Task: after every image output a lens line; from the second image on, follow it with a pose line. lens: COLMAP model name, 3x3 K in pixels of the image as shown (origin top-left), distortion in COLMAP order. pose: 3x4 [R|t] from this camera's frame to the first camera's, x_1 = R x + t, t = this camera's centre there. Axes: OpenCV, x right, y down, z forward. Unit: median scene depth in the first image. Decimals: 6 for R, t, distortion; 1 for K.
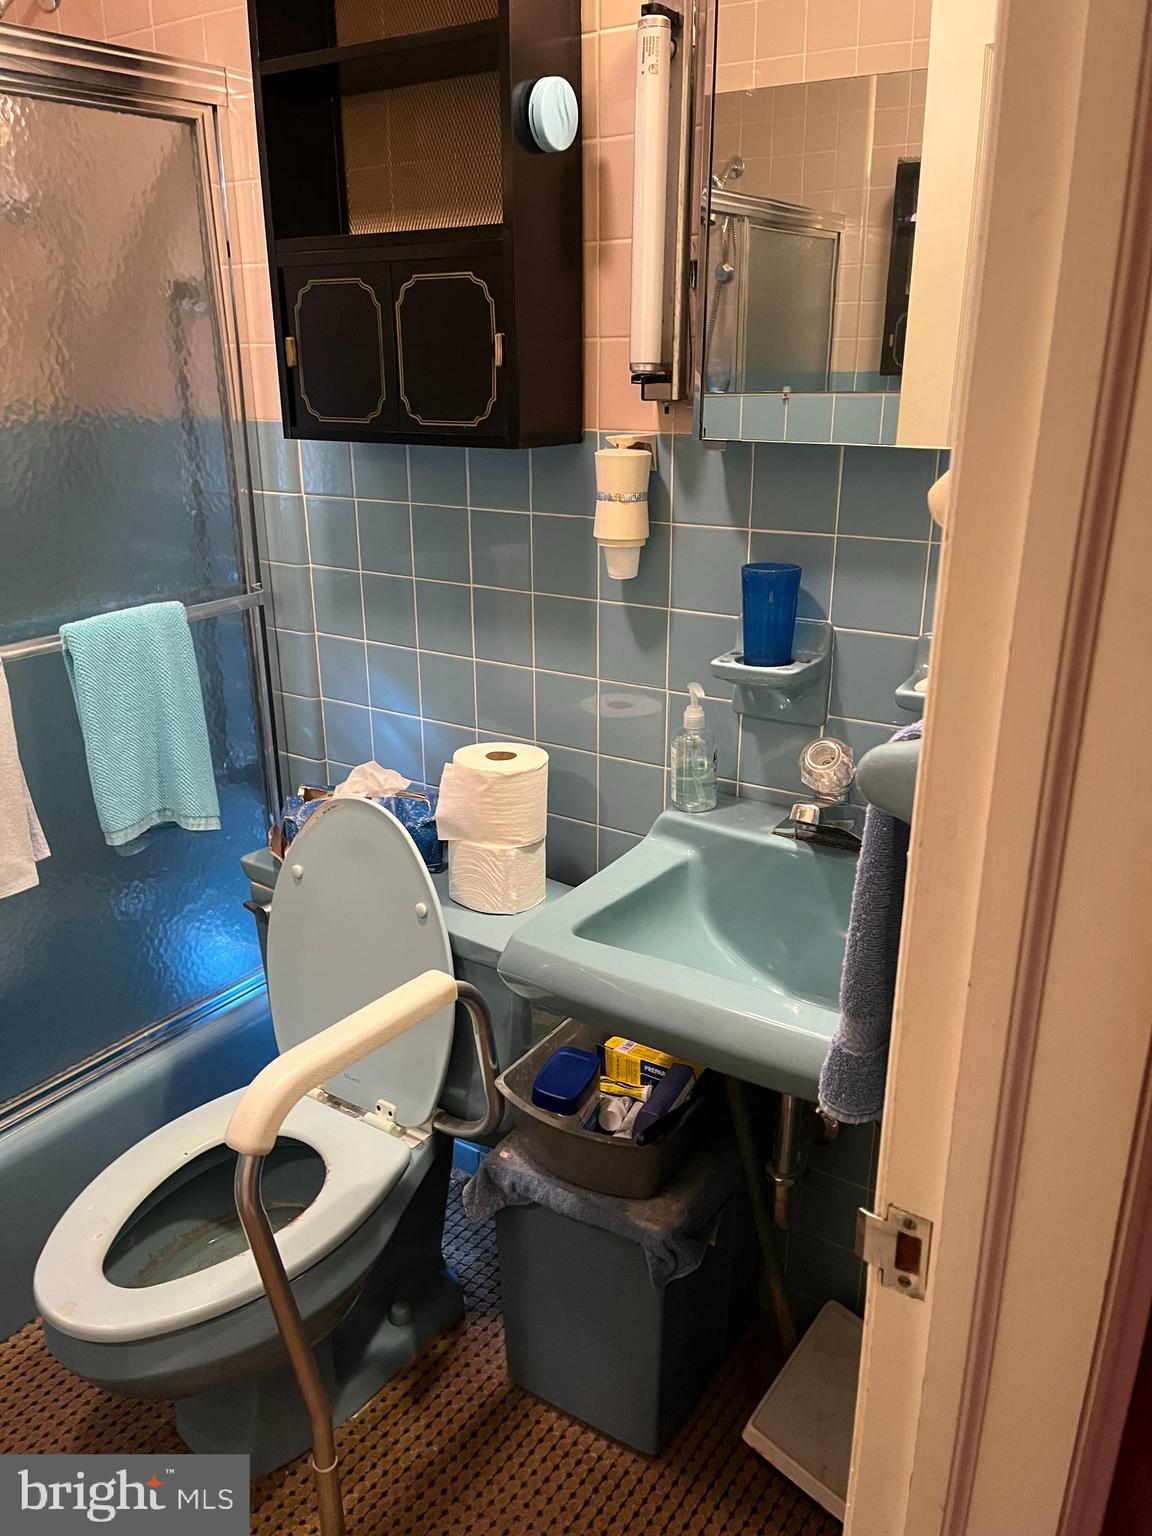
lens RADIAL K [[1163.0, 0, 570.1], [0, 1163.0, 775.6], [0, 0, 1]] dist [0.056024, -0.052736]
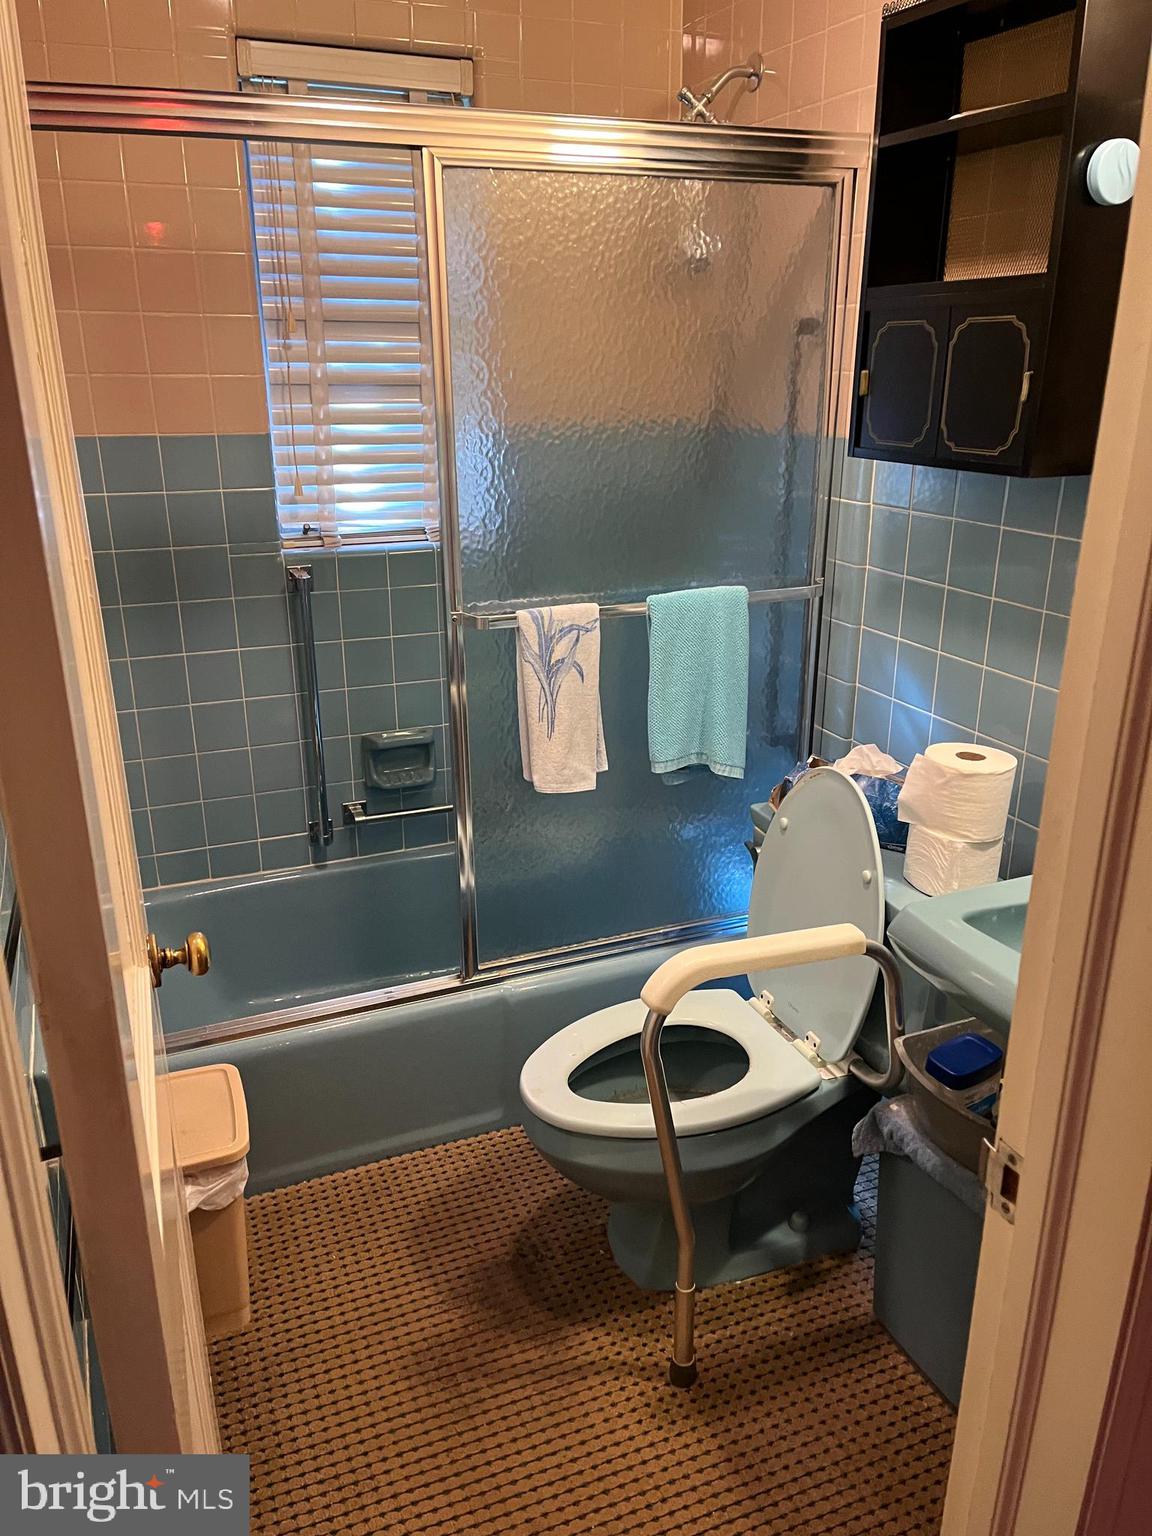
lens RADIAL K [[1163.0, 0, 587.3], [0, 1163.0, 768.7], [0, 0, 1]] dist [0.056024, -0.052736]
pose [[0.837379, 0.185388, -0.514226, 0.197258], [-0.185426, 0.981291, 0.051821, 0.003929], [0.514212, 0.051957, 0.856088, -0.112278]]
